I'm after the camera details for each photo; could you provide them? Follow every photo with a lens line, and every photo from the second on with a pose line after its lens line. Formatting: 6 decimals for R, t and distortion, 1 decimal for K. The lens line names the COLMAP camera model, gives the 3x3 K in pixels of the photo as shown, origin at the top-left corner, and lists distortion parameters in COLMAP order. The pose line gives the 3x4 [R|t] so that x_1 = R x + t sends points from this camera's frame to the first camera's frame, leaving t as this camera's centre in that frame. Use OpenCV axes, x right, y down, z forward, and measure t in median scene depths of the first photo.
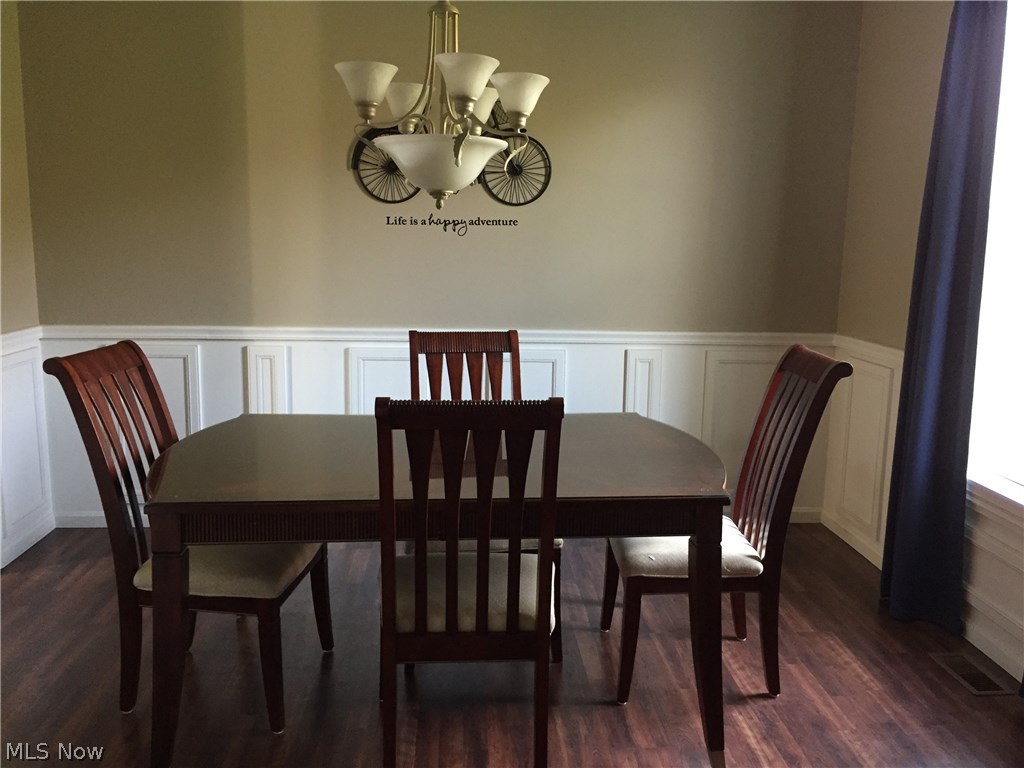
lens RADIAL K [[895.6, 0, 510.5], [0, 895.6, 383.4], [0, 0, 1]] dist [0.083715, -0.122284]
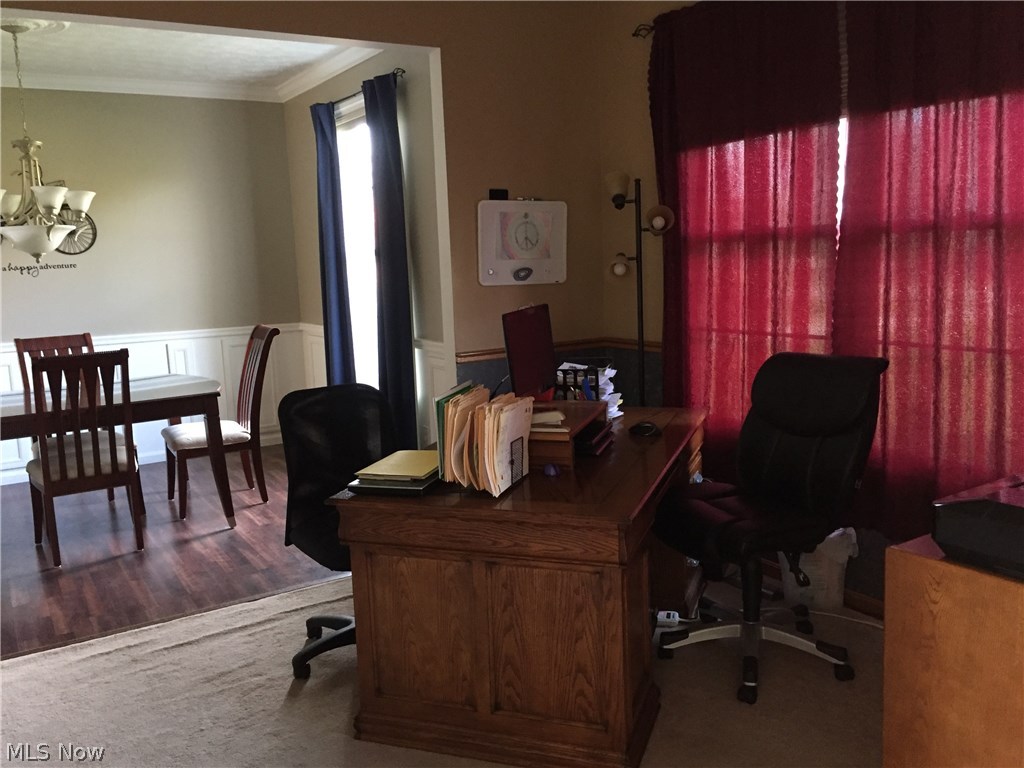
lens RADIAL K [[895.6, 0, 510.5], [0, 895.6, 385.5], [0, 0, 1]] dist [0.083715, -0.122284]
pose [[0.884392, -0.119932, 0.451074, -0.089583], [0.130389, 0.991431, 0.007957, 0.154400], [-0.448163, 0.051778, 0.892451, -1.013064]]
